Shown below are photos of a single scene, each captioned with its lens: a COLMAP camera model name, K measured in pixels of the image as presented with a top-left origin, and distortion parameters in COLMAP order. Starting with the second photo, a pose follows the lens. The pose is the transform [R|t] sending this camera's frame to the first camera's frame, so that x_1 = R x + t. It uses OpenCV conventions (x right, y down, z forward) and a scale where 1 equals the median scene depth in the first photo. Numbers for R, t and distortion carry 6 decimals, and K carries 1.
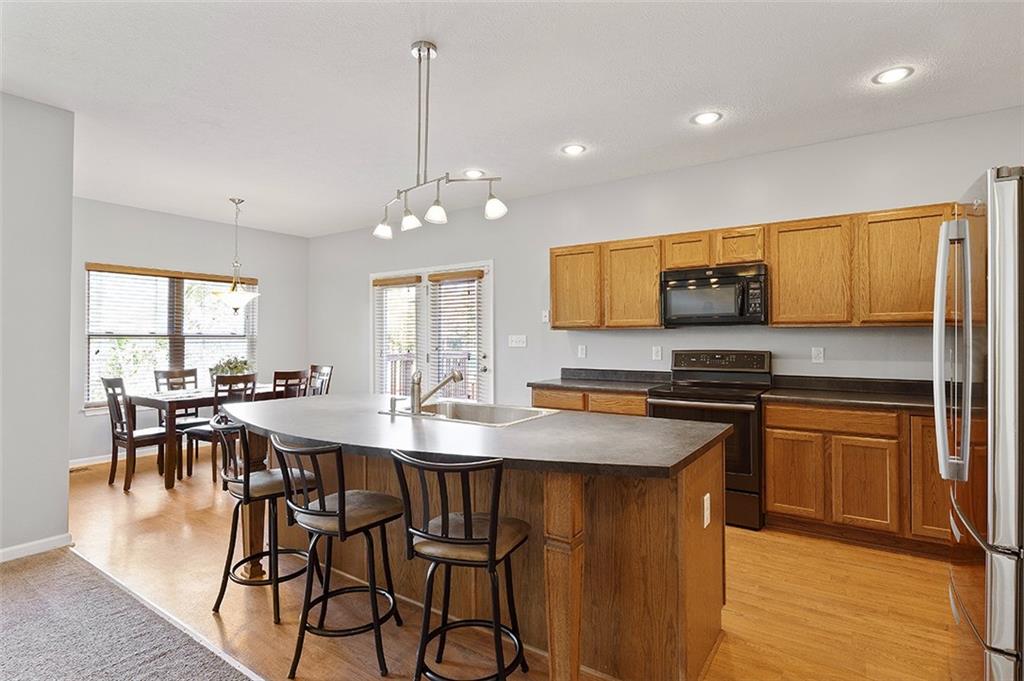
lens RADIAL K [[515.6, 0, 511.8], [0, 515.6, 330.1], [0, 0, 1]] dist [-0.003420, -0.000057]
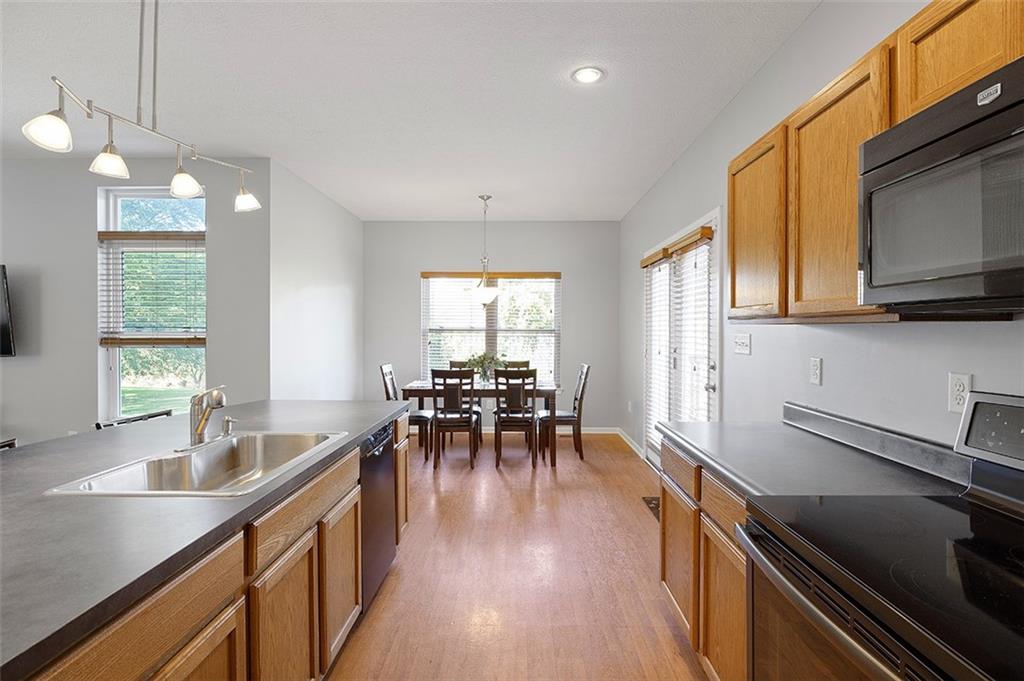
lens RADIAL K [[515.6, 0, 511.8], [0, 515.6, 330.1], [0, 0, 1]] dist [-0.003420, -0.000057]
pose [[0.536925, 0.006750, -0.843603, 0.354309], [0.006123, 0.999910, 0.011897, -0.002303], [0.843608, -0.011553, 0.536835, 0.506241]]
